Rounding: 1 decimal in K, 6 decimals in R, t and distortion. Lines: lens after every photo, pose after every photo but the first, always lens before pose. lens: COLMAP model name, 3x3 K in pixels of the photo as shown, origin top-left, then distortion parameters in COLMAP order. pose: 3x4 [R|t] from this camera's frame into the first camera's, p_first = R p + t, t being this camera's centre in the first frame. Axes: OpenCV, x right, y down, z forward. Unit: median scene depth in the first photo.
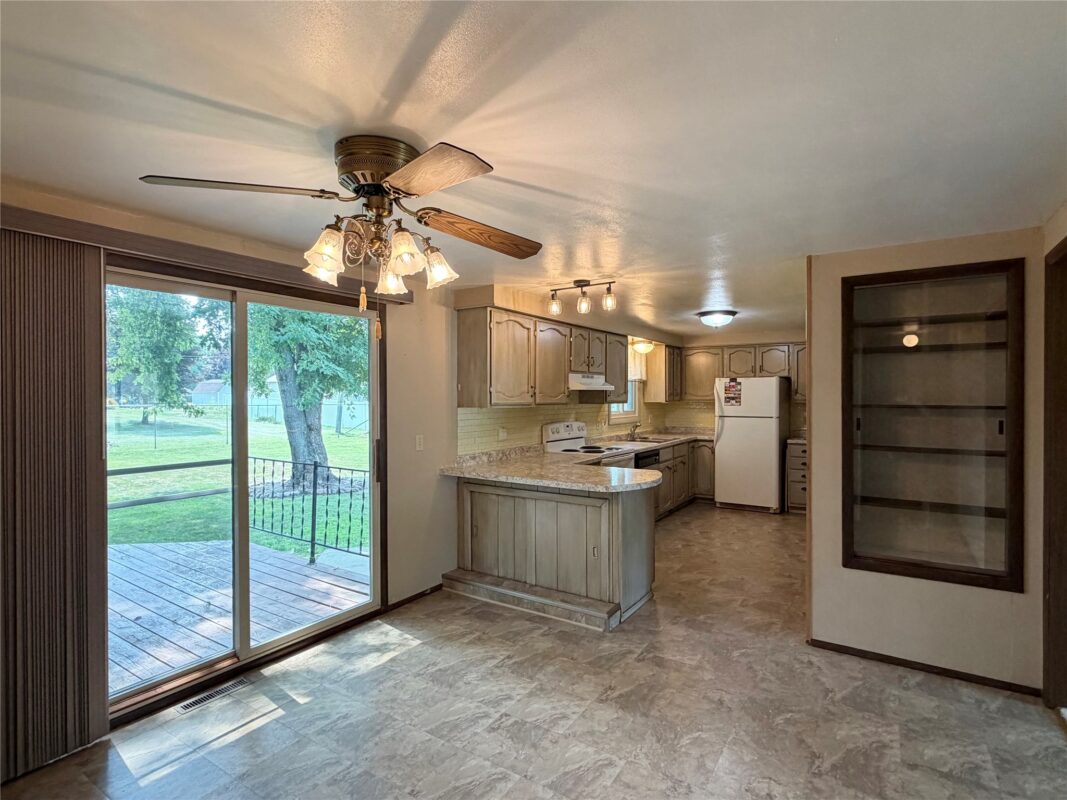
lens RADIAL K [[553.0, 0, 532.0], [0, 553.0, 399.1], [0, 0, 1]] dist [0.002895, -0.000244]
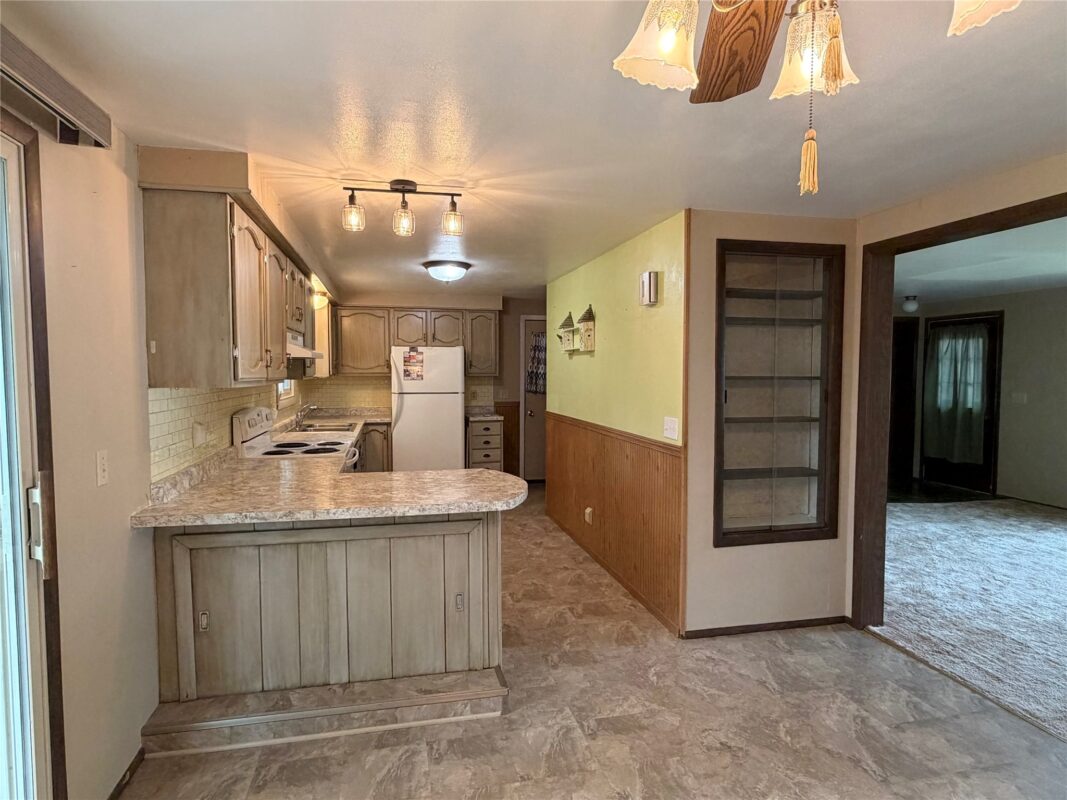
lens RADIAL K [[617.9, 0, 535.9], [0, 617.9, 402.3], [0, 0, 1]] dist [-0.000669, 0.003002]
pose [[0.689036, -0.036782, 0.723793, -0.336075], [0.002587, 0.998830, 0.048296, 0.002026], [-0.724722, -0.031405, 0.688325, 0.414792]]
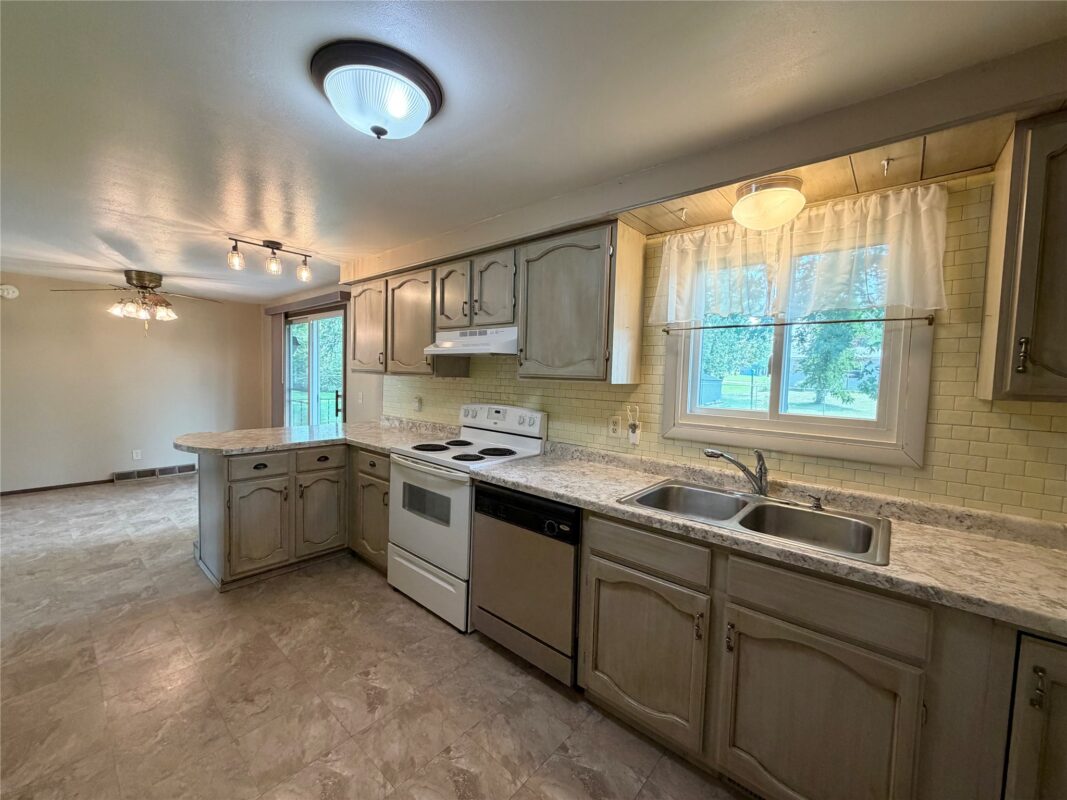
lens RADIAL K [[427.6, 0, 531.0], [0, 427.6, 399.4], [0, 0, 1]] dist [-0.000927, 0.000063]
pose [[-0.141906, 0.050523, -0.988590, 0.826580], [-0.038448, 0.997662, 0.056506, 0.006073], [0.989133, 0.046028, -0.139632, 1.634627]]
